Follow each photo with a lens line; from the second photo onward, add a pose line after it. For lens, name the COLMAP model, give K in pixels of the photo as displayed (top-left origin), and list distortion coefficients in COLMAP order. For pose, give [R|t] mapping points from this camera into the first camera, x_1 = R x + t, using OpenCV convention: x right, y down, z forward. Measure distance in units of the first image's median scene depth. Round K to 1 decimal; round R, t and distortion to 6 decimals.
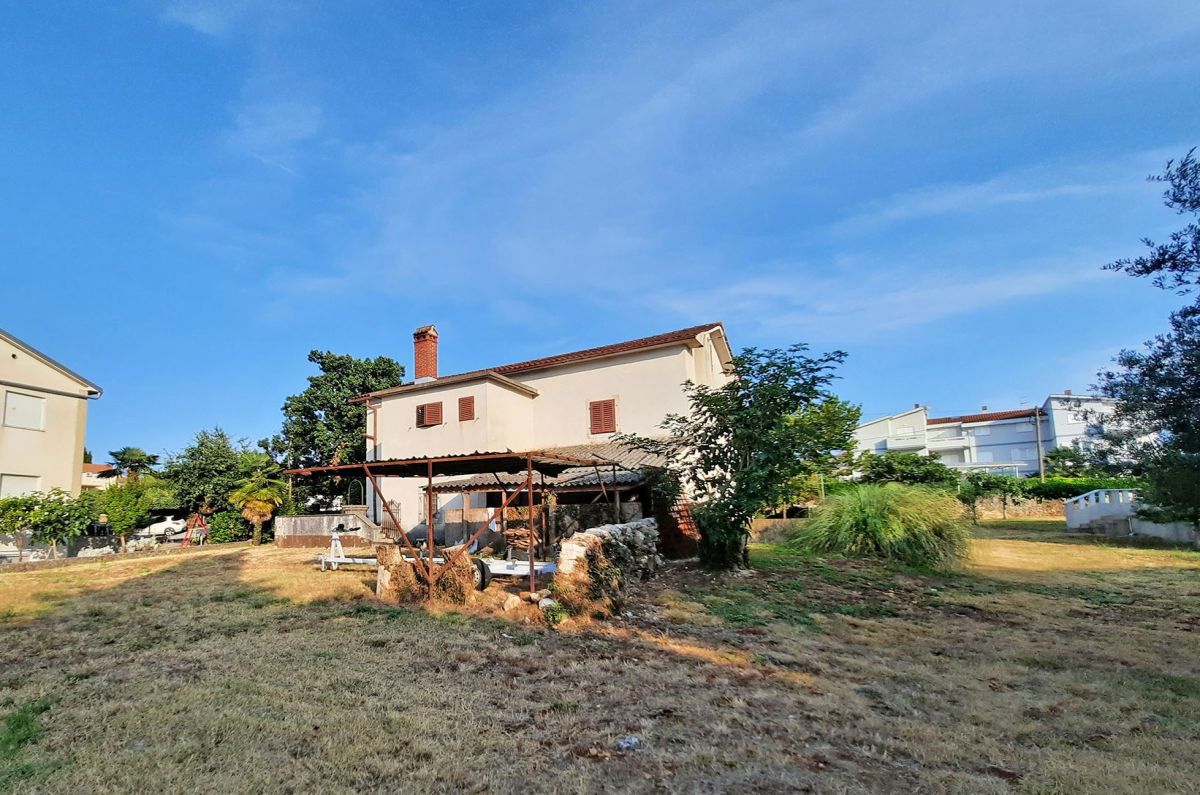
lens RADIAL K [[521.7, 0, 600.3], [0, 521.7, 456.8], [0, 0, 1]] dist [-0.012340, -0.000154]
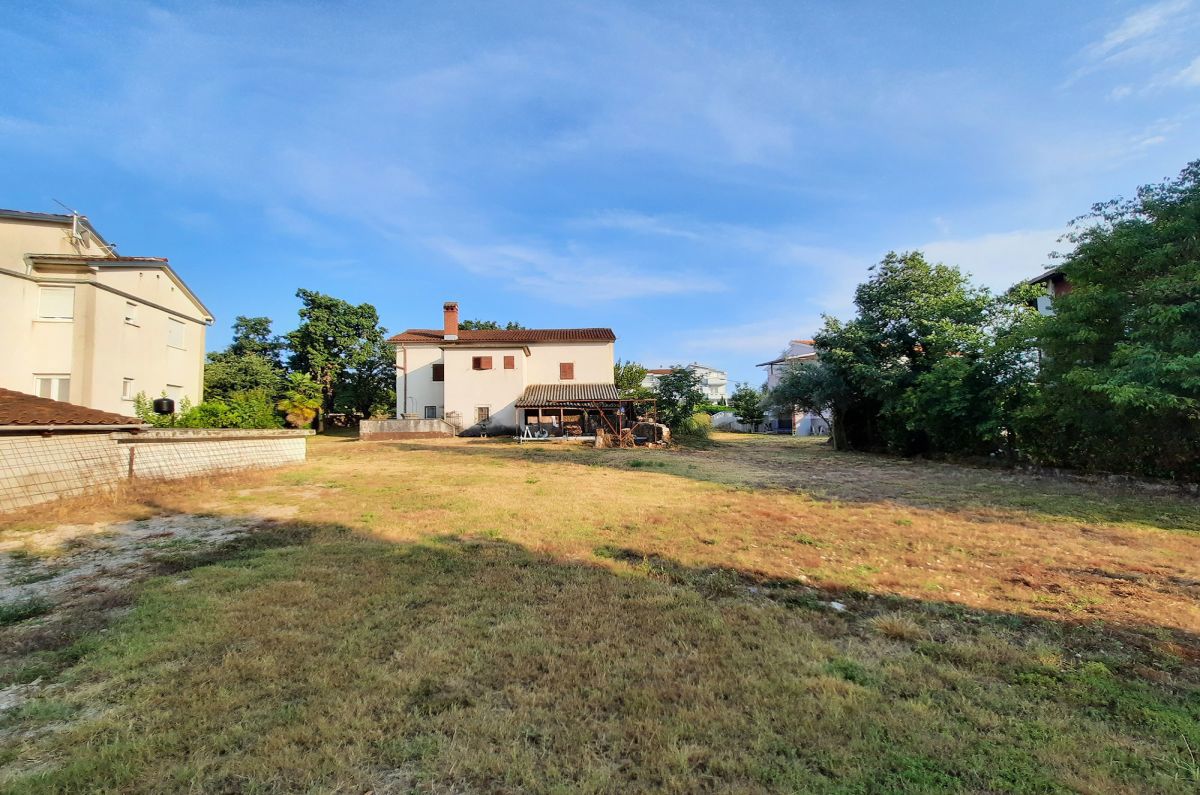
lens RADIAL K [[476.4, 0, 611.2], [0, 476.4, 419.3], [0, 0, 1]] dist [-0.010459, -0.000085]
pose [[0.789398, 0.008770, 0.613819, -0.249458], [-0.067773, 0.995031, 0.072942, -0.009689], [-0.610129, -0.099181, 0.786070, -0.139154]]
